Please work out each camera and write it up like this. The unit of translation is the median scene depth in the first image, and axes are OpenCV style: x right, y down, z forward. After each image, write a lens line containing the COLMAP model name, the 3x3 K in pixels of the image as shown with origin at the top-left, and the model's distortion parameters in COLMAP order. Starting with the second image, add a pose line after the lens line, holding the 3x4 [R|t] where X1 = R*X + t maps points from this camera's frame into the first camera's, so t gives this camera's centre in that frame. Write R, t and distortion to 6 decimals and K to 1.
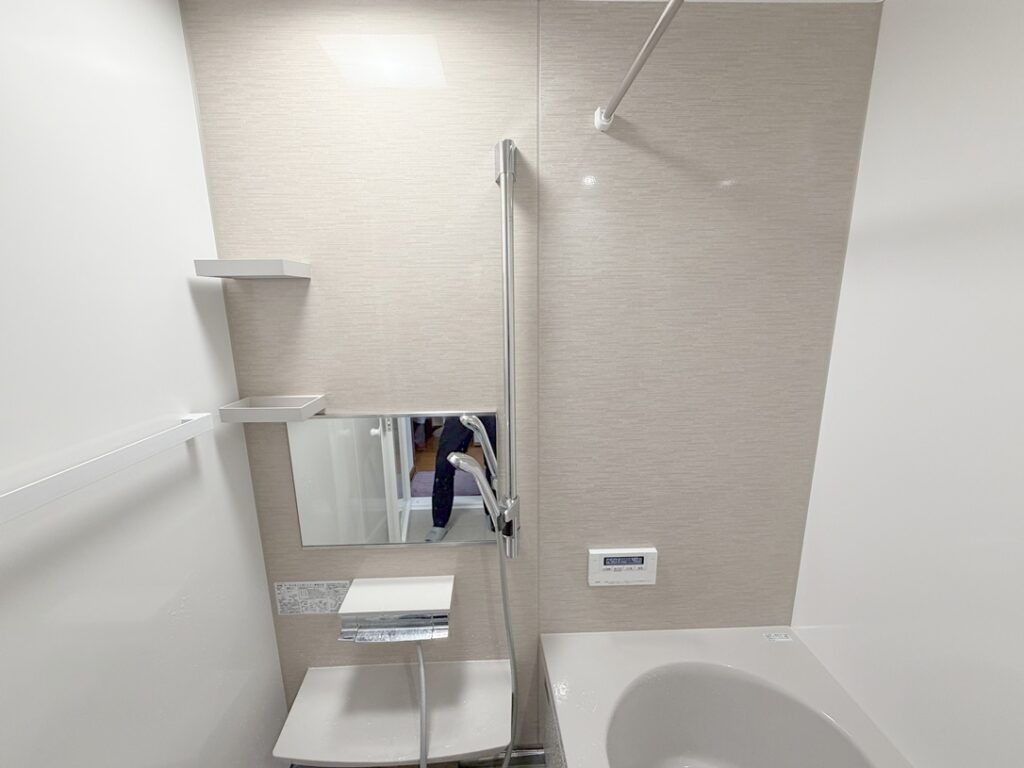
lens RADIAL K [[407.5, 0, 509.8], [0, 407.5, 382.7], [0, 0, 1]] dist [0.002055, -0.000705]
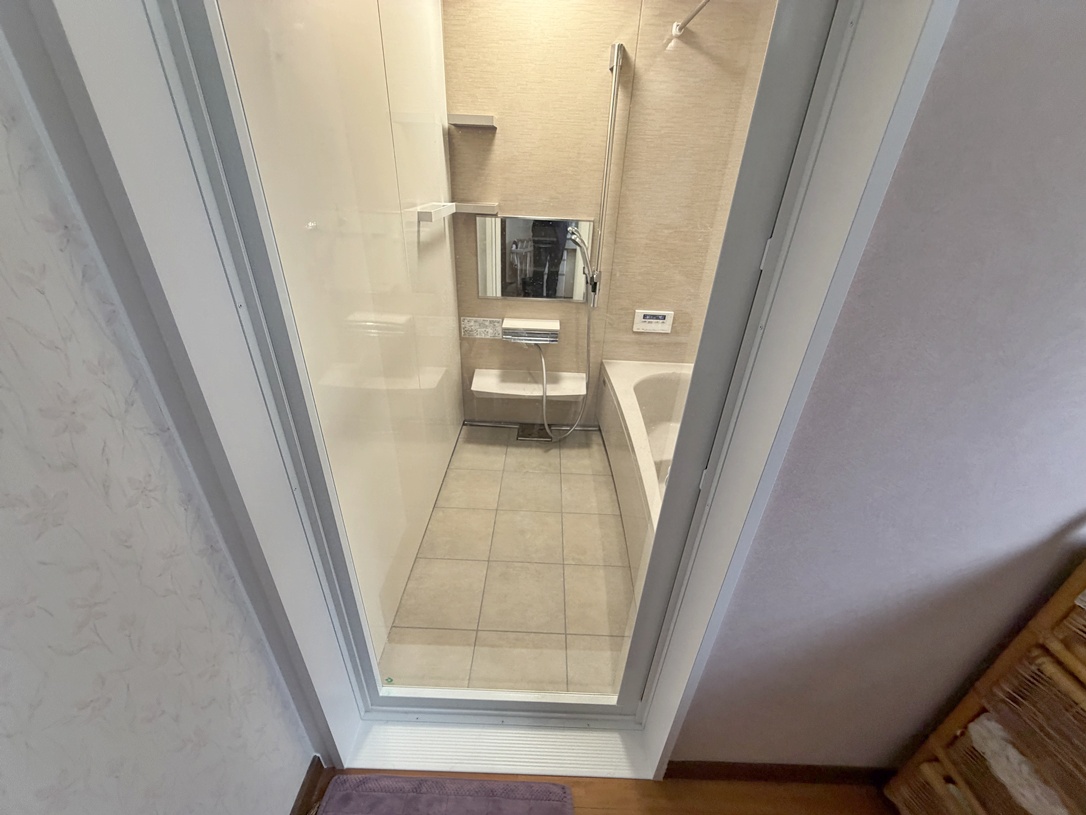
lens RADIAL K [[432.2, 0, 540.2], [0, 432.2, 407.1], [0, 0, 1]] dist [0.002055, -0.000705]
pose [[0.997148, 0.071291, -0.024774, -0.164355], [-0.060779, 0.953123, 0.296417, 0.312196], [0.044744, -0.294066, 0.954737, -1.074339]]
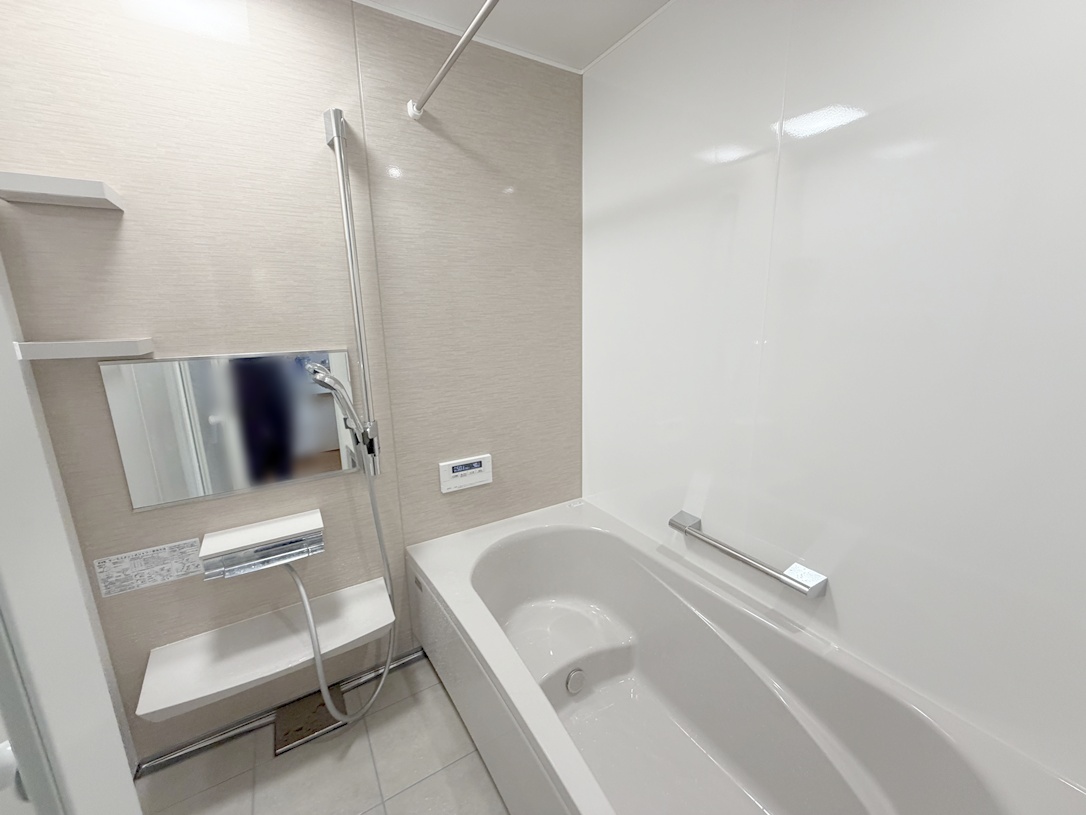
lens RADIAL K [[432.2, 0, 540.7], [0, 432.2, 408.1], [0, 0, 1]] dist [0.002055, -0.000705]
pose [[0.871948, -0.107287, 0.477700, -0.161887], [0.106832, 0.993877, 0.028213, 0.268141], [-0.477801, 0.026433, 0.878070, -0.334843]]
